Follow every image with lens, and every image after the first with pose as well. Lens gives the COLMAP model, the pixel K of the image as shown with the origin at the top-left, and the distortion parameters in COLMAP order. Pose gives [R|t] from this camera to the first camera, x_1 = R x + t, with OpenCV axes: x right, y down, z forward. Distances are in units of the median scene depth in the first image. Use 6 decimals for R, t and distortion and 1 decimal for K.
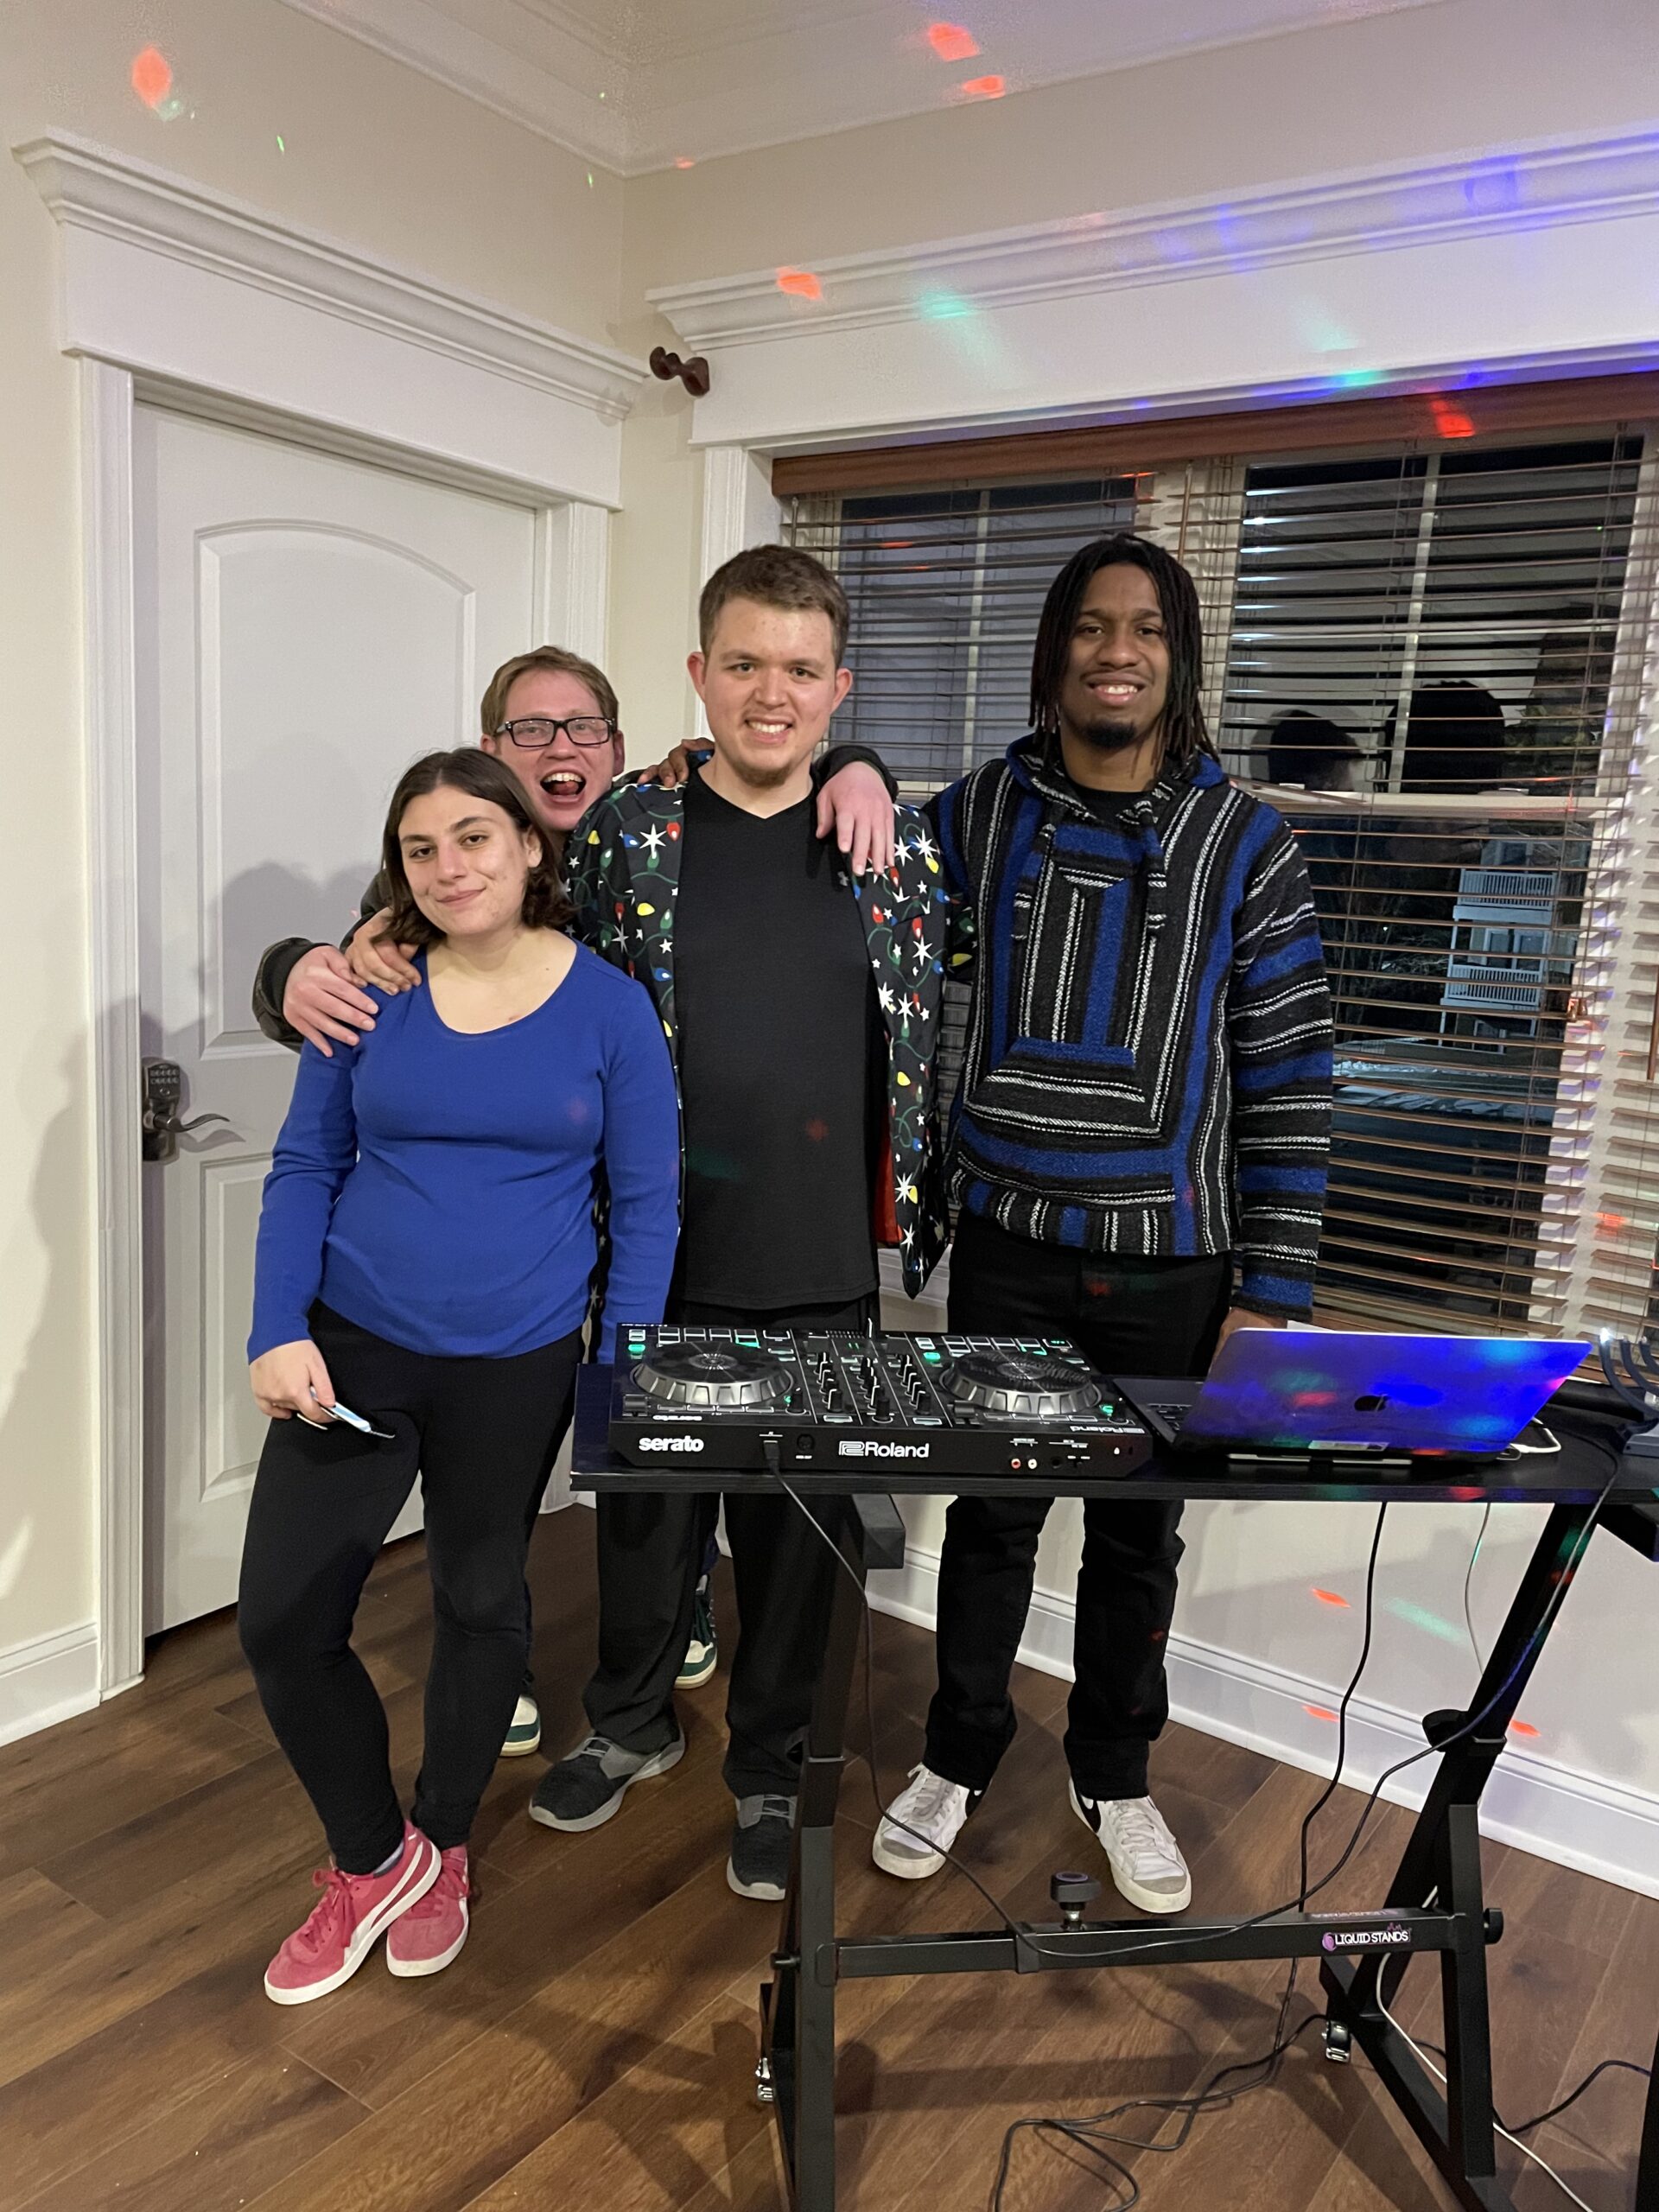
lens RADIAL K [[1683.6, 0, 796.6], [0, 1683.6, 1124.5], [0, 0, 1]] dist [0.076919, -0.072022]
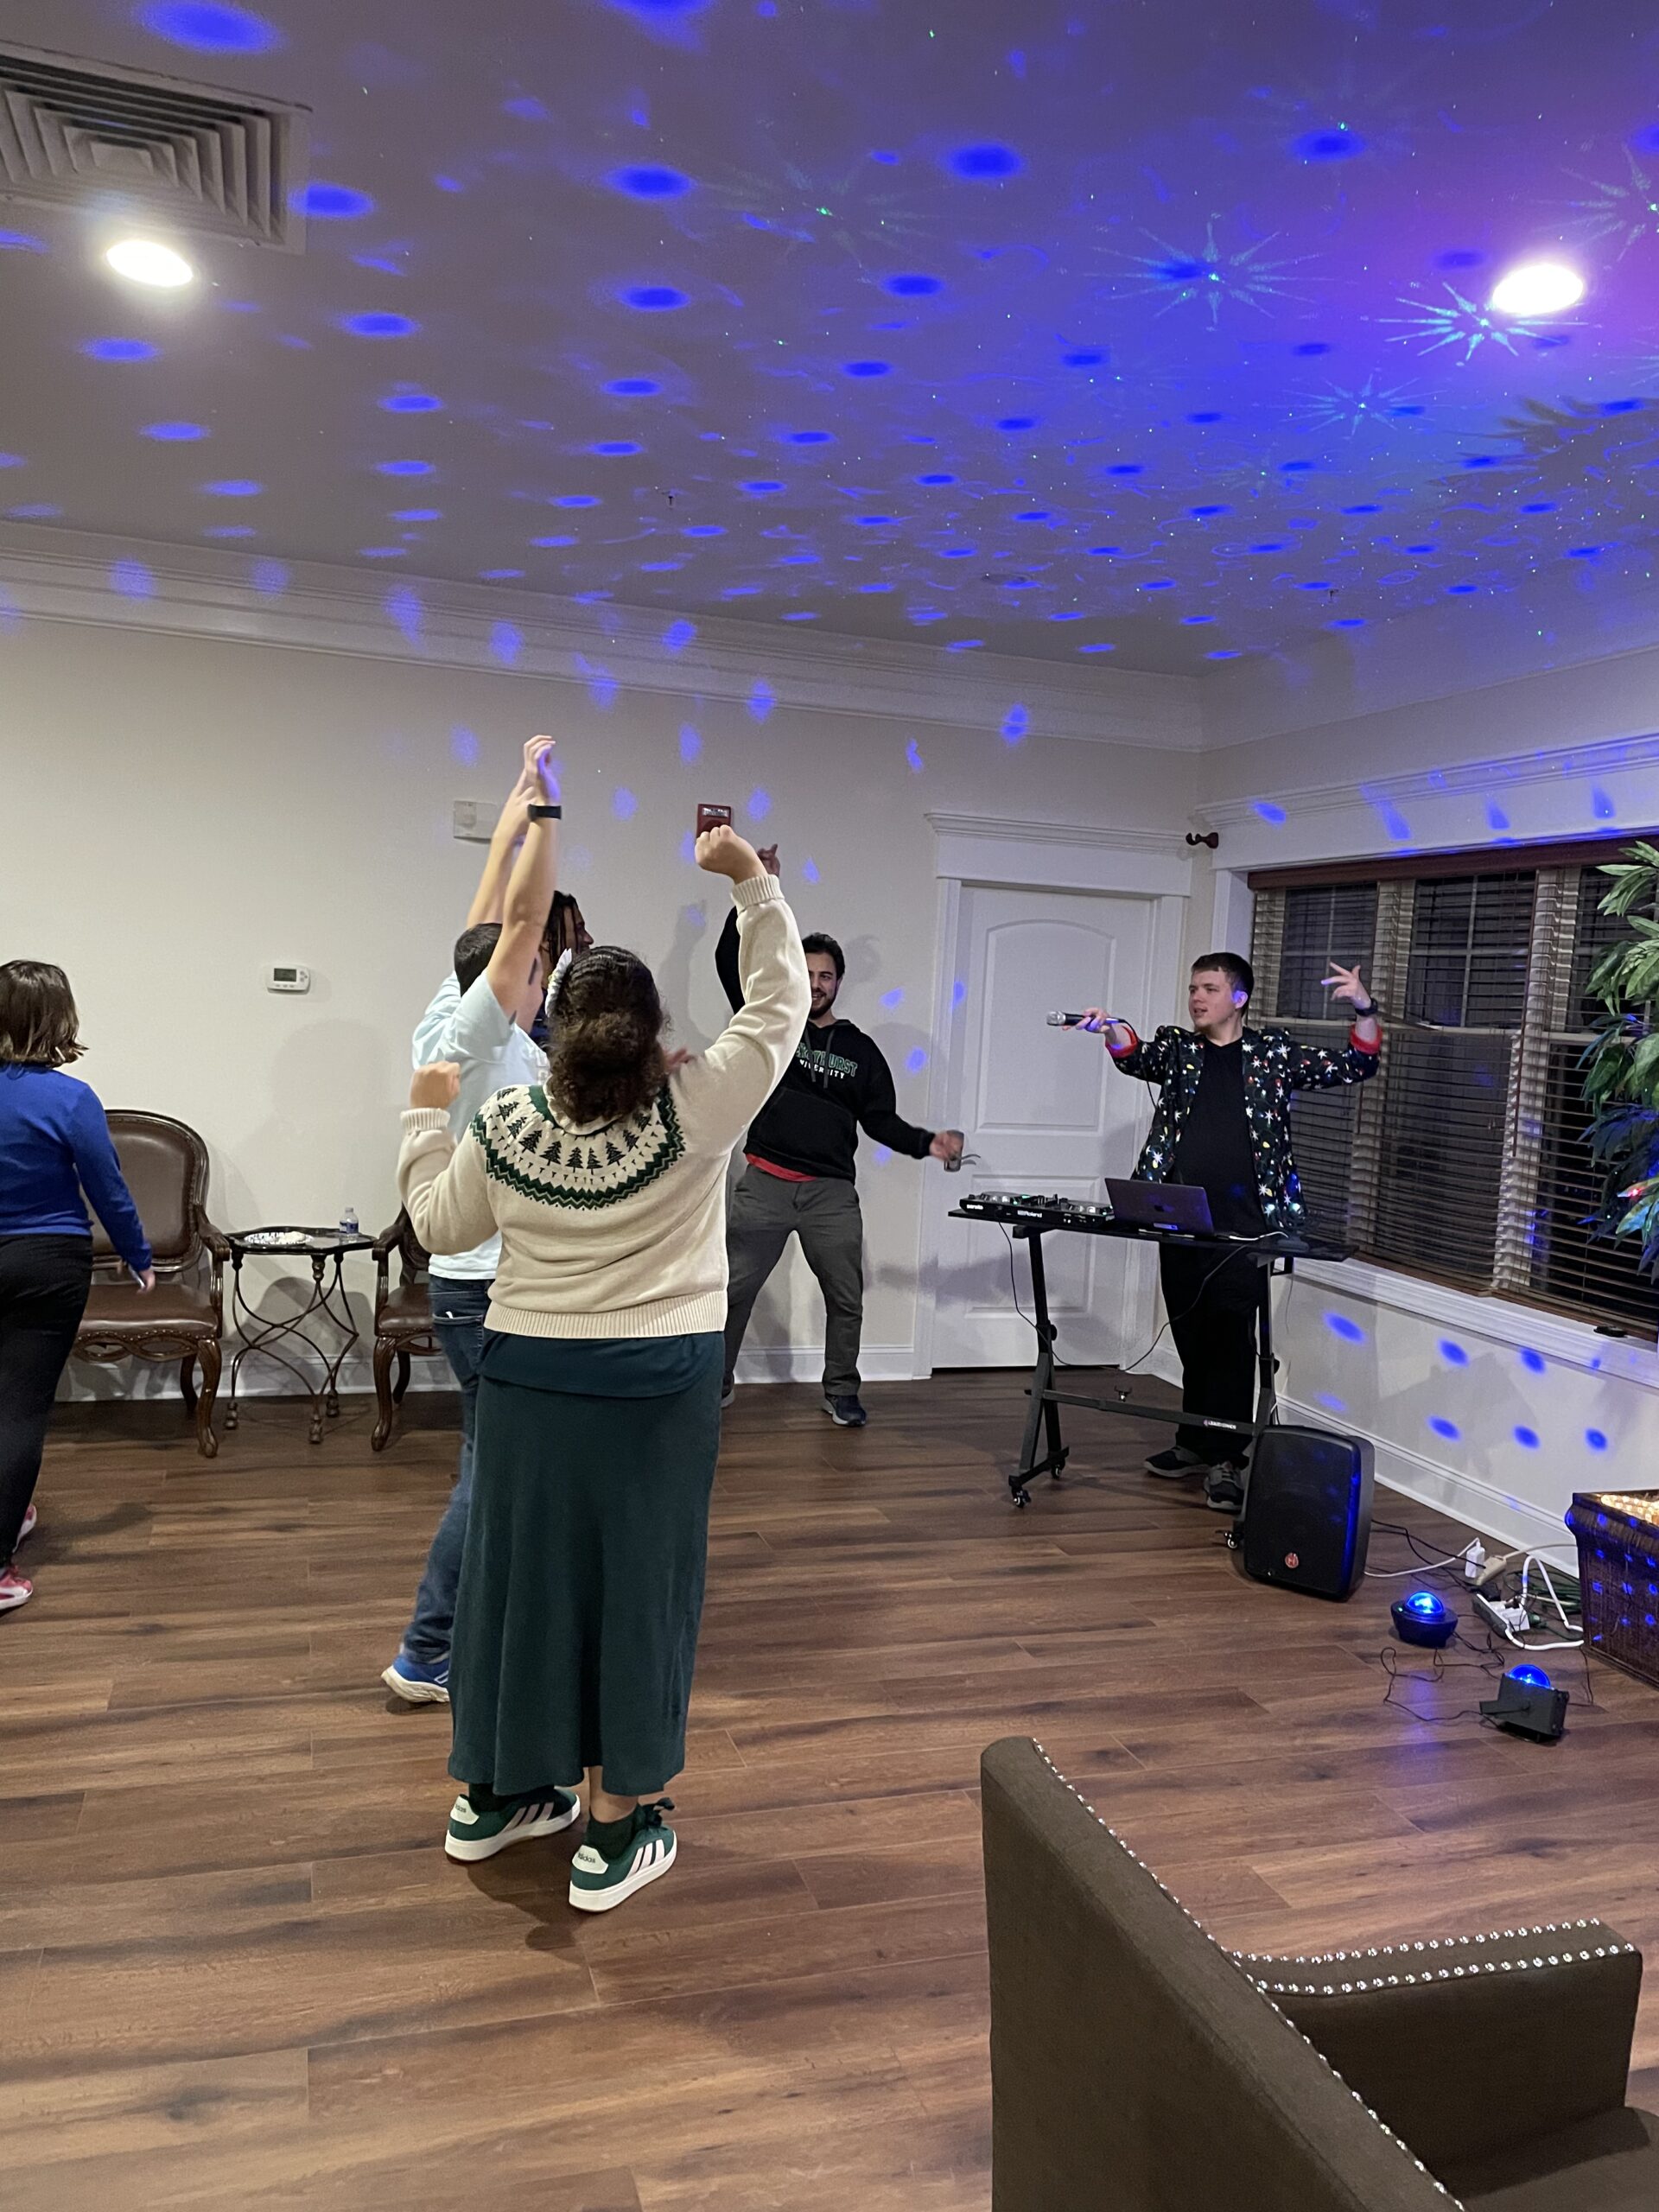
lens RADIAL K [[1683.6, 0, 827.3], [0, 1683.6, 1116.3], [0, 0, 1]] dist [0.076919, -0.072022]
pose [[0.798443, 0.032802, -0.601176, 1.062348], [-0.109846, 0.989692, -0.091889, 0.210272], [0.591965, 0.139404, 0.793816, -1.207768]]
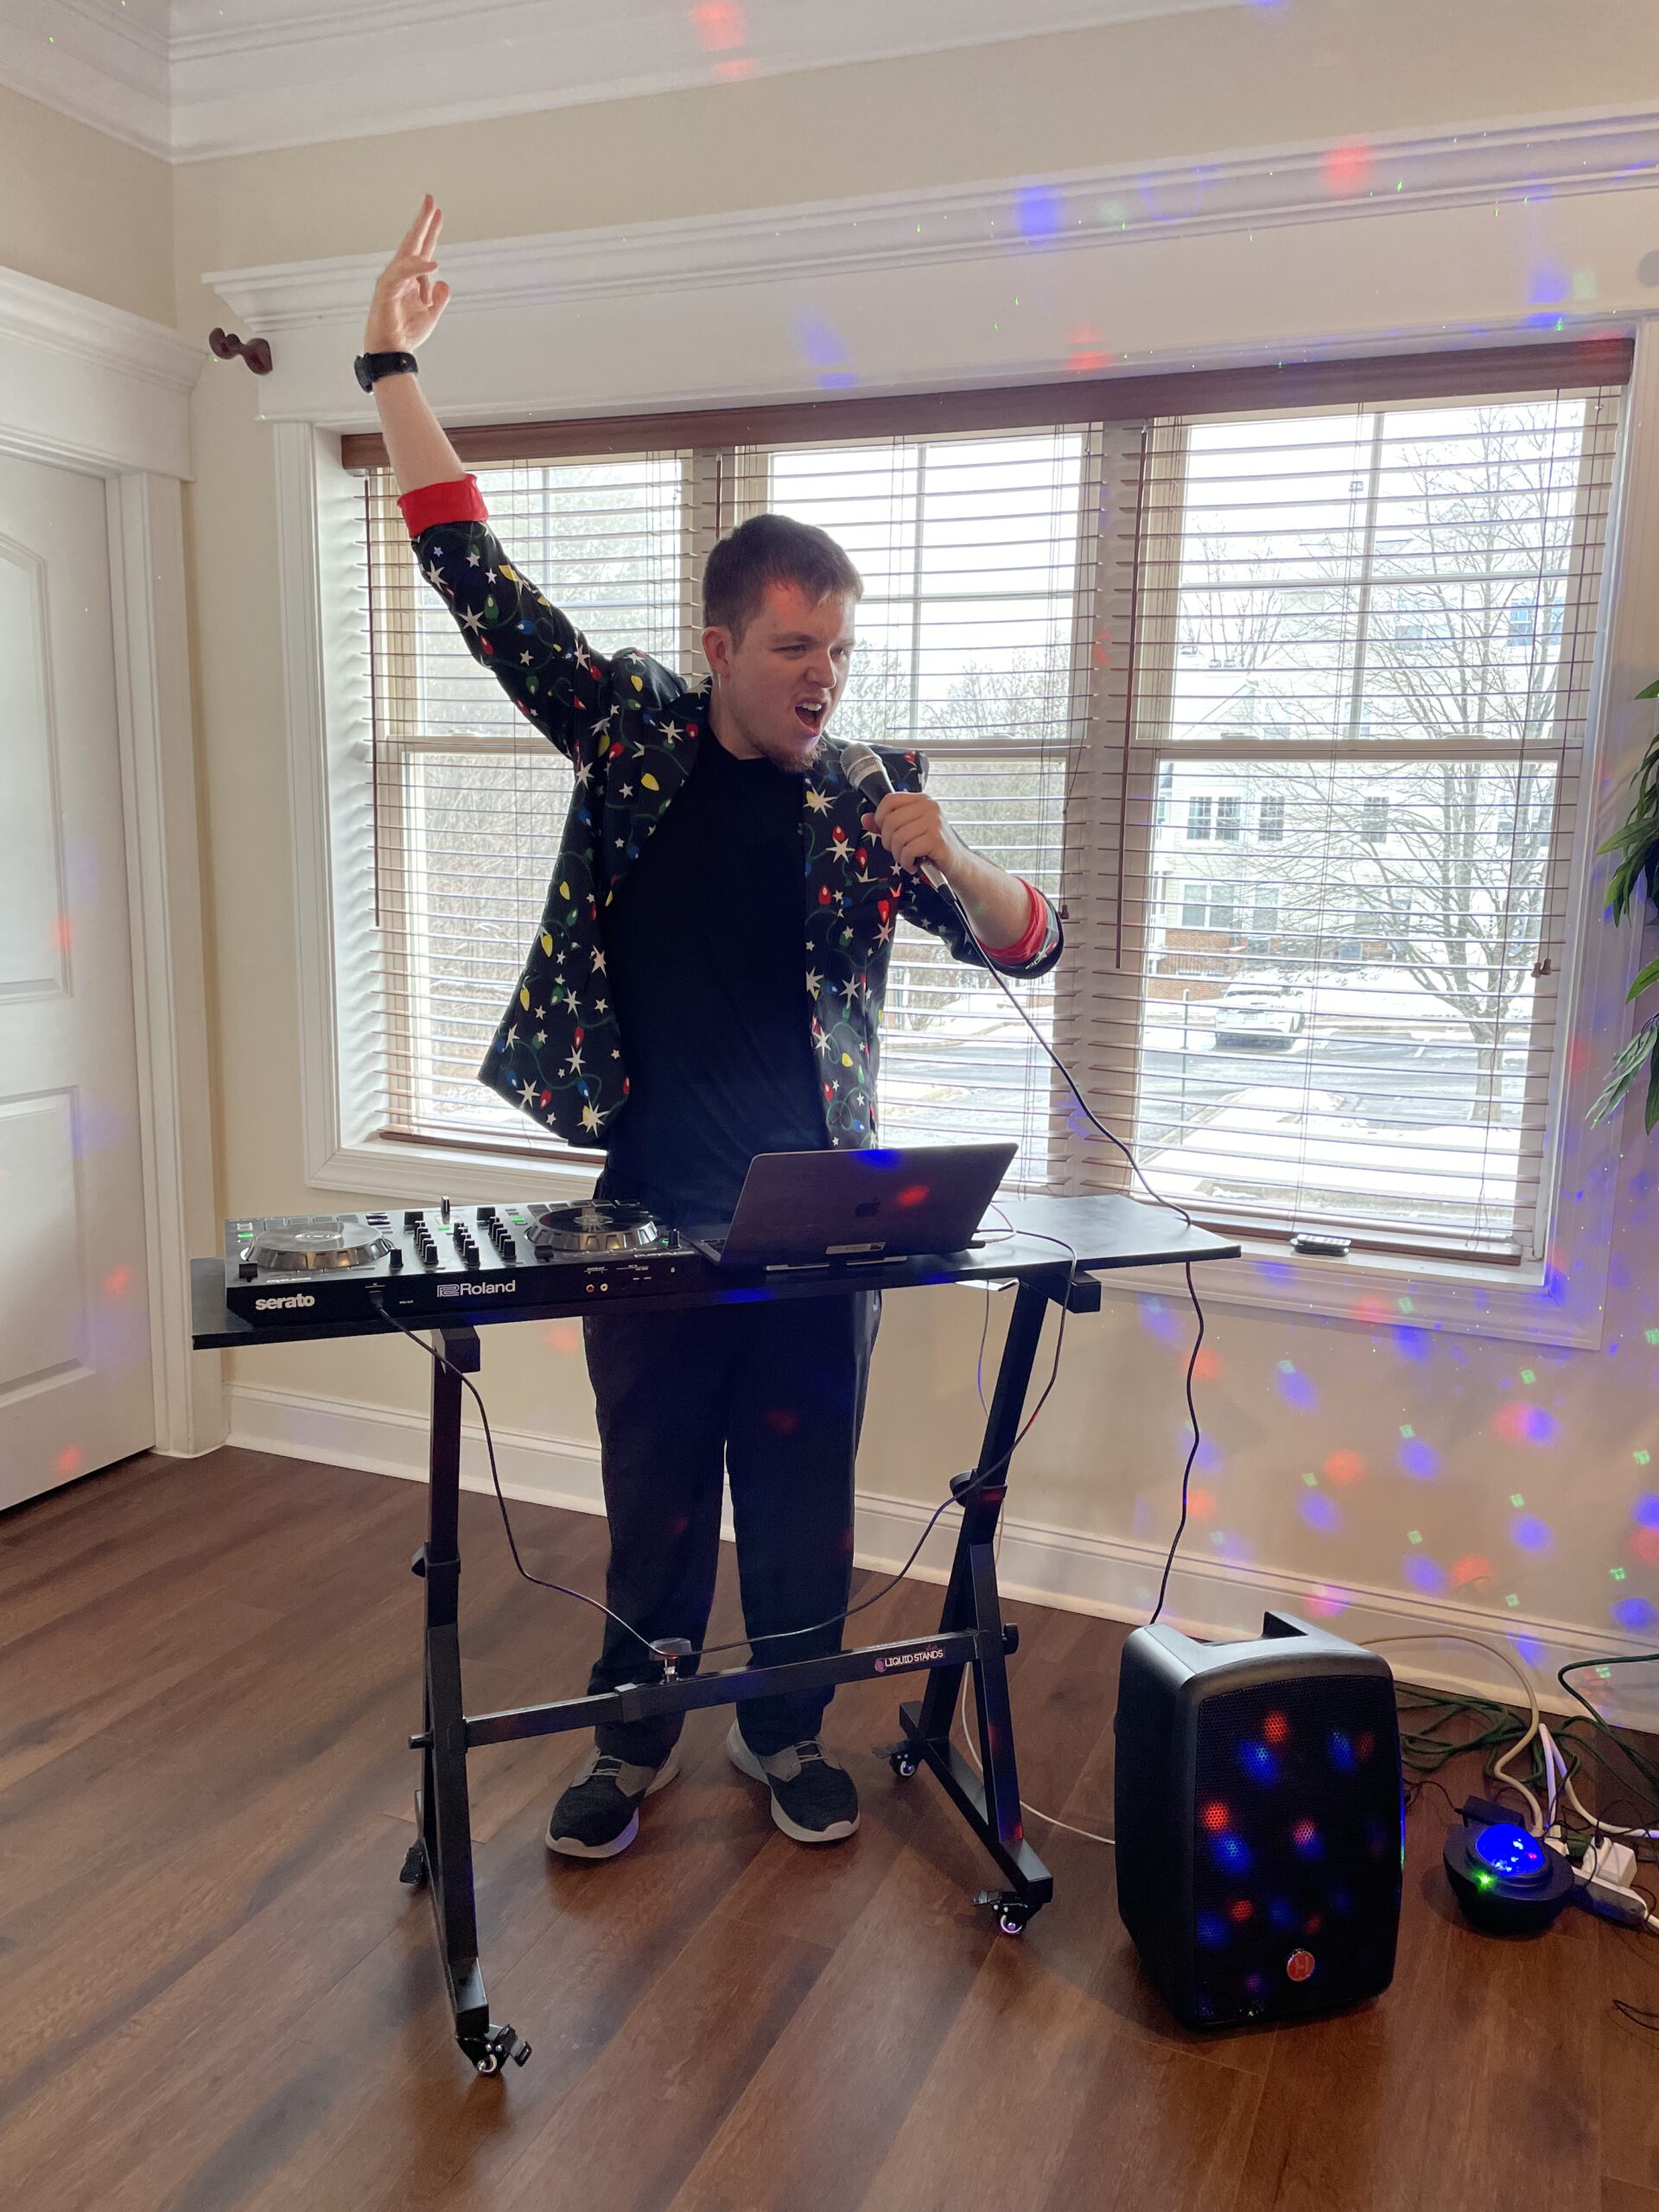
lens RADIAL K [[1683.6, 0, 837.0], [0, 1683.6, 1091.6], [0, 0, 1]] dist [0.076919, -0.072022]
pose [[0.972753, -0.067198, 0.221893, 0.025592], [0.065996, 0.997737, 0.012832, 0.032272], [-0.222253, 0.002162, 0.974987, -0.128518]]
